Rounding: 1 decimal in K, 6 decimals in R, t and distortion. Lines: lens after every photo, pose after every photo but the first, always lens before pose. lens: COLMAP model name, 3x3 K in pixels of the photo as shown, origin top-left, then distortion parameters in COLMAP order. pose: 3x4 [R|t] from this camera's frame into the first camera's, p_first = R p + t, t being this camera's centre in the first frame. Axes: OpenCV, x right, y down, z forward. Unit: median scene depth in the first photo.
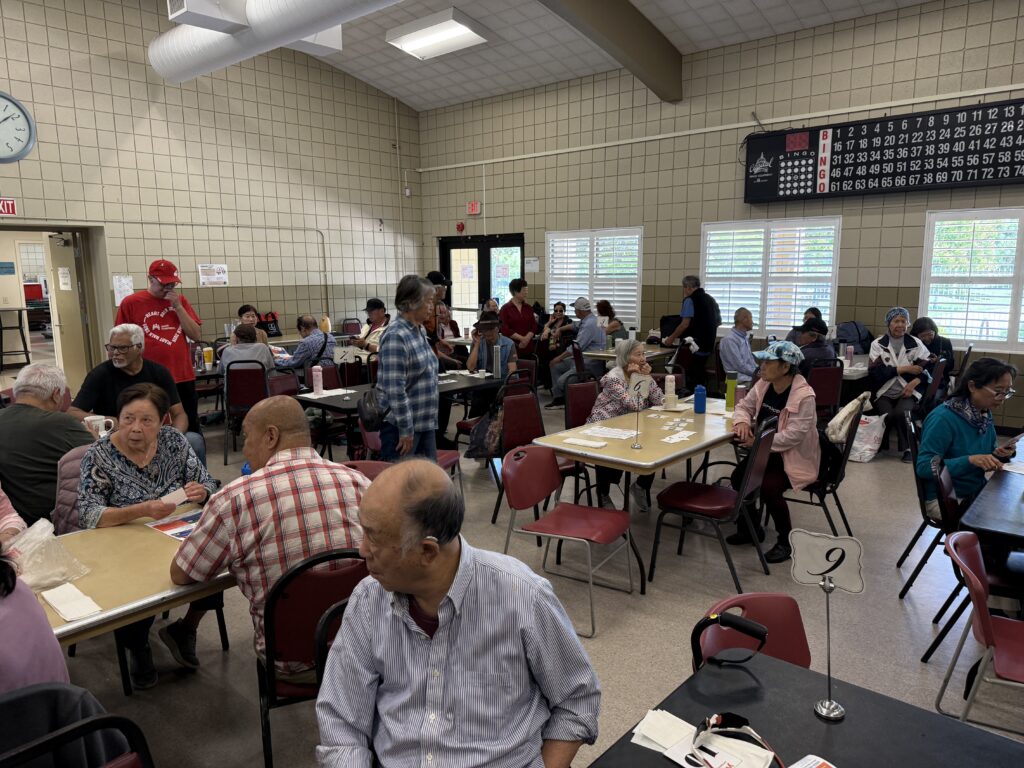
lens RADIAL K [[729.6, 0, 533.1], [0, 729.6, 381.4], [0, 0, 1]] dist [0.004731, -0.008754]
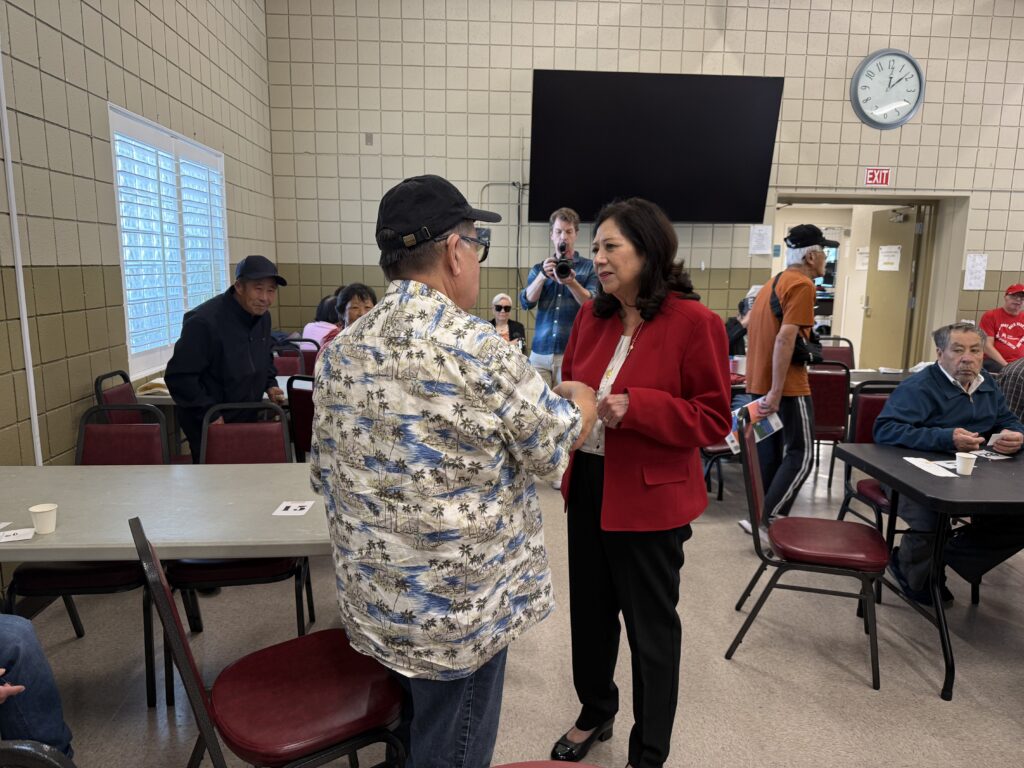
lens RADIAL K [[741.3, 0, 508.8], [0, 741.3, 379.8], [0, 0, 1]] dist [0.042240, -0.029855]
pose [[0.704838, 0.127917, -0.697740, -0.342515], [-0.130897, 0.990169, 0.049300, 0.032365], [0.697187, 0.056584, 0.714653, -0.004902]]
